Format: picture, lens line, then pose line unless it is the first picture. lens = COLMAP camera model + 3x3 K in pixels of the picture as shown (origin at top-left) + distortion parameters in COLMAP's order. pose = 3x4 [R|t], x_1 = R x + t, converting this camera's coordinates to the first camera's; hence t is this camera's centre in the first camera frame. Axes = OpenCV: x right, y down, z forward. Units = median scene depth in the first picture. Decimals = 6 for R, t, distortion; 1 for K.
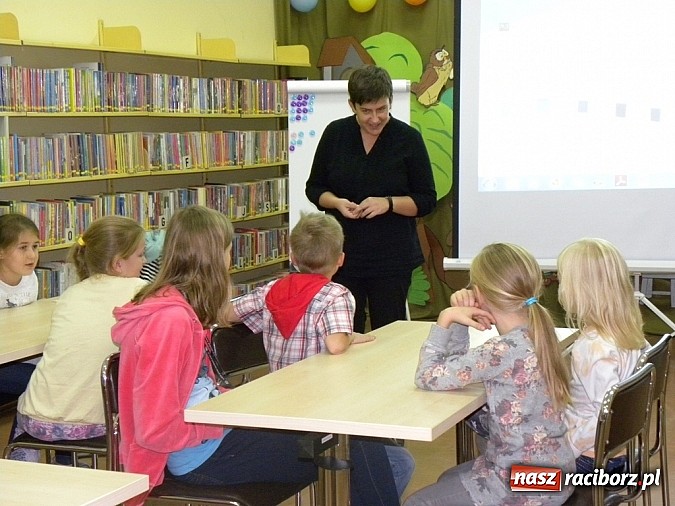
lens RADIAL K [[1257.2, 0, 339.8], [0, 1257.2, 253.3], [0, 0, 1]] dist [0.523156, -2.718916]
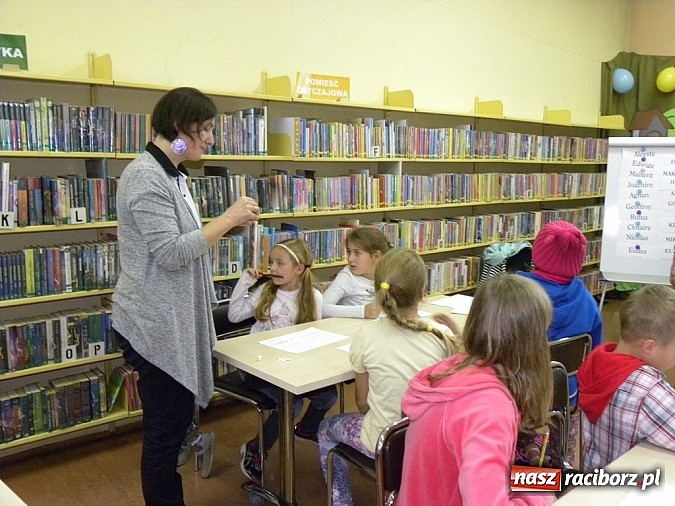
lens RADIAL K [[633.4, 0, 337.5], [0, 633.4, 253.0], [0, 0, 1]] dist [-0.072497, 0.087133]
pose [[0.908656, 0.077449, -0.410299, -0.020799], [-0.061717, 0.996766, 0.051472, -0.029549], [0.412959, -0.021448, 0.910497, 0.266469]]
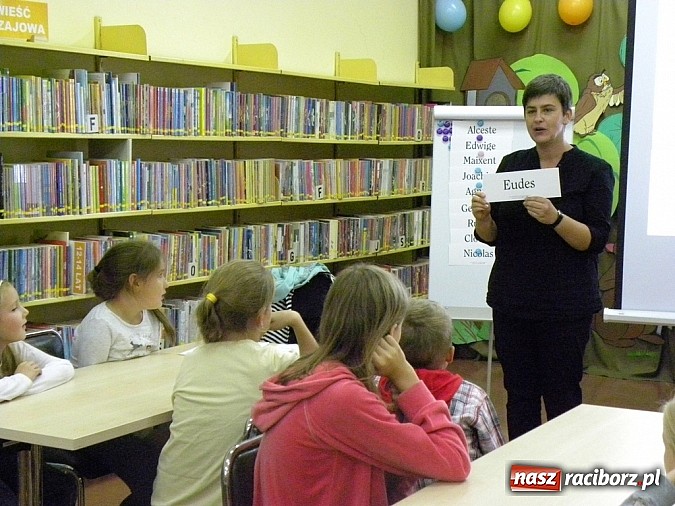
lens RADIAL K [[1244.5, 0, 337.5], [0, 1244.5, 253.0], [0, 0, 1]] dist [0.530192, -2.650913]
pose [[0.994959, 0.036403, -0.093445, -0.021989], [-0.037985, 0.999163, -0.015201, -0.014662], [0.092813, 0.018674, 0.995508, 0.104226]]
